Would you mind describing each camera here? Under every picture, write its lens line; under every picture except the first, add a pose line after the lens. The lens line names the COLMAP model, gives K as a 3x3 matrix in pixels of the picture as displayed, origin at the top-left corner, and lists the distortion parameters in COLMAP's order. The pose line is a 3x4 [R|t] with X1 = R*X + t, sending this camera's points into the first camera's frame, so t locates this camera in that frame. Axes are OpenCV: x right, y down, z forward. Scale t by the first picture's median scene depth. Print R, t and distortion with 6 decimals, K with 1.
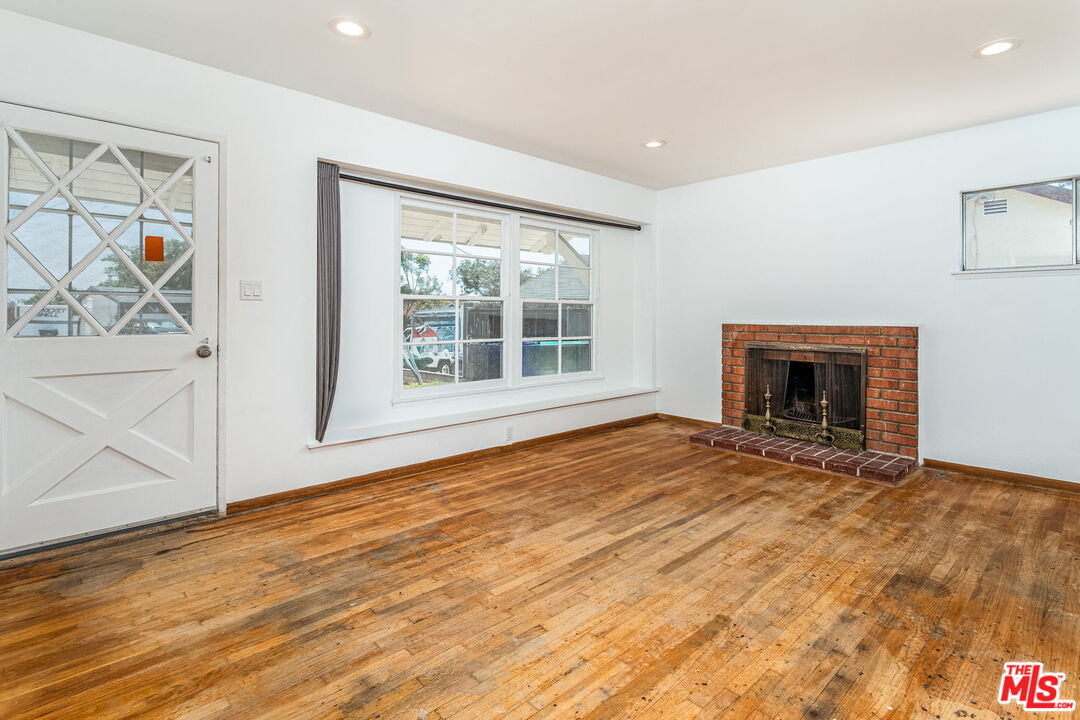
lens RADIAL K [[520.5, 0, 538.1], [0, 520.5, 311.0], [0, 0, 1]] dist [-0.001013, 0.000598]
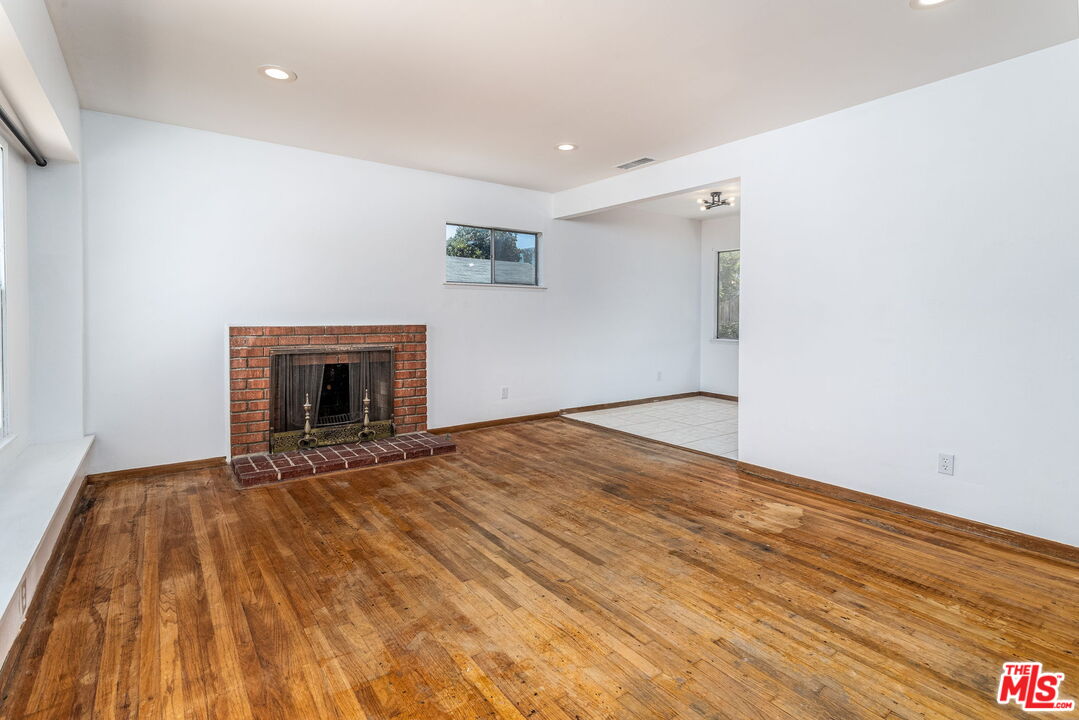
lens RADIAL K [[527.4, 0, 538.6], [0, 527.4, 319.4], [0, 0, 1]] dist [-0.001317, 0.001153]
pose [[0.103854, -0.011087, 0.994531, -0.491287], [-0.009356, 0.999883, 0.012124, -0.000115], [-0.994549, -0.010564, 0.103738, 0.607708]]
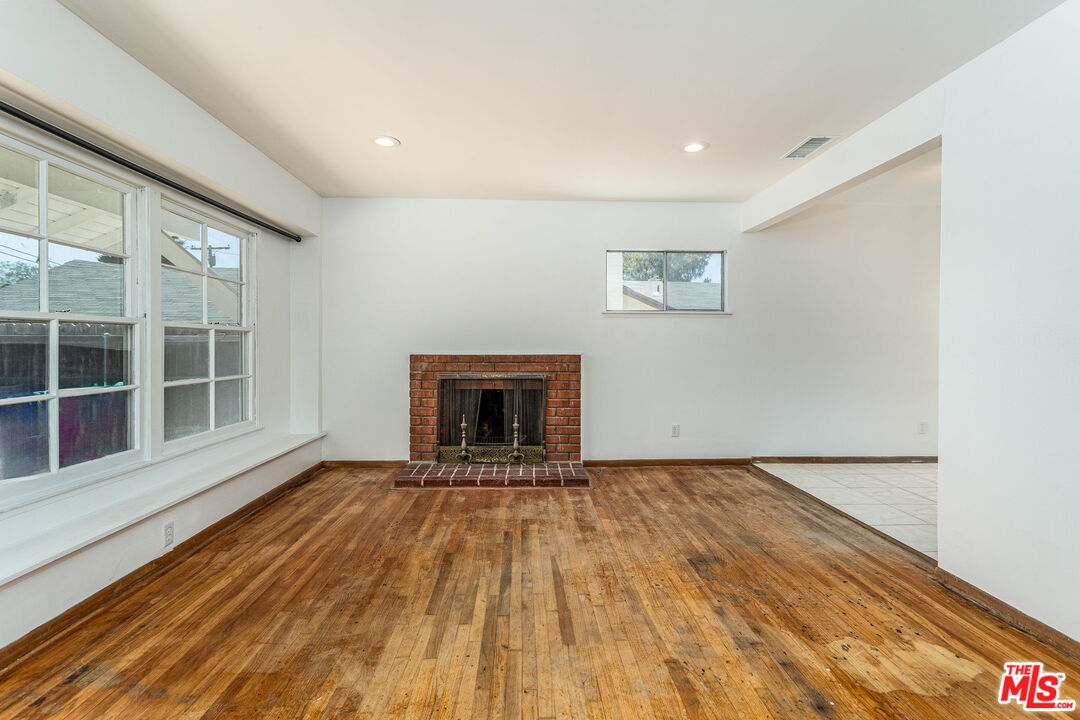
lens RADIAL K [[514.5, 0, 534.7], [0, 514.5, 346.0], [0, 0, 1]] dist [-0.000199, 0.001112]
pose [[0.651149, -0.003654, 0.758941, -0.268831], [-0.005643, 0.999937, 0.009657, -0.001822], [-0.758929, -0.010571, 0.651088, 0.291462]]
